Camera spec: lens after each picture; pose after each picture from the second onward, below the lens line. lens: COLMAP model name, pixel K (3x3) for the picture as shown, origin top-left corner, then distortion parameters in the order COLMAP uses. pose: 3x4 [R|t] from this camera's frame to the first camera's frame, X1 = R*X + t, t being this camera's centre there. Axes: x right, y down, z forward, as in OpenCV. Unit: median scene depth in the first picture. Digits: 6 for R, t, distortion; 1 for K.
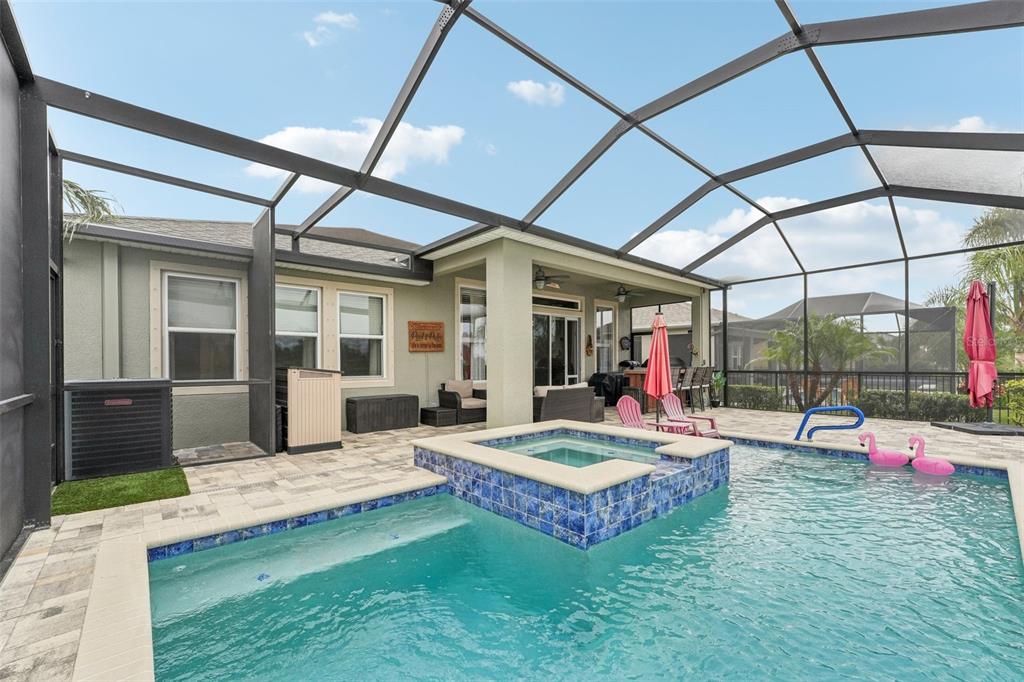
lens RADIAL K [[418.7, 0, 502.2], [0, 418.7, 363.5], [0, 0, 1]] dist [-0.000998, 0.000817]
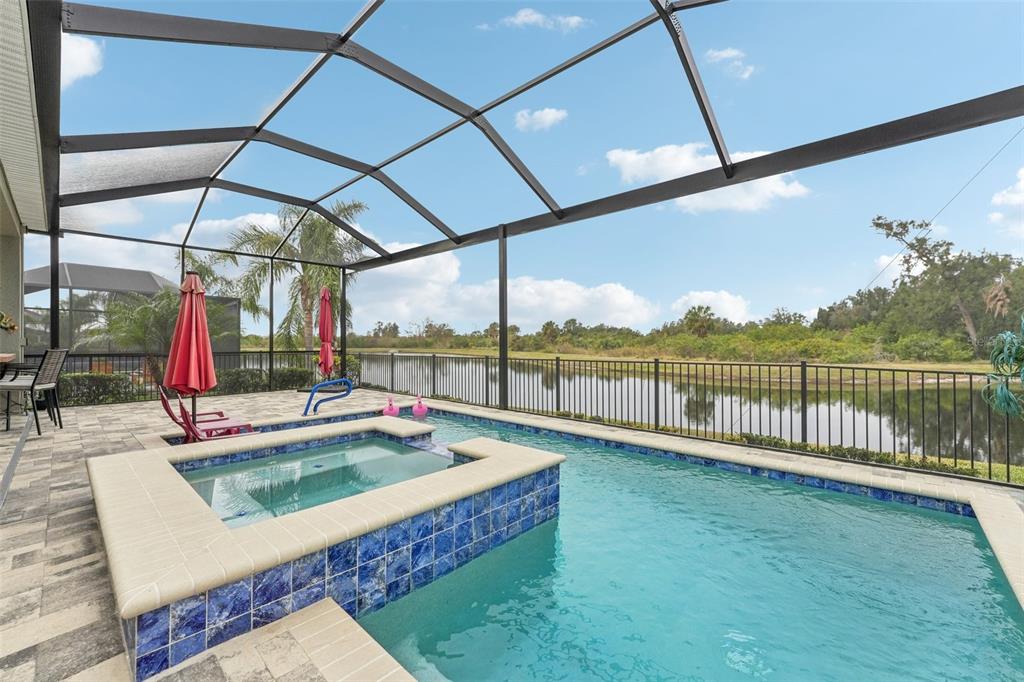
lens RADIAL K [[418.7, 0, 511.7], [0, 418.7, 341.9], [0, 0, 1]] dist [-0.000998, 0.000817]
pose [[-0.112945, 0.005678, 0.993585, -0.627425], [-0.000241, 0.999983, -0.005742, 0.000424], [-0.993601, -0.000888, -0.112941, 0.890132]]
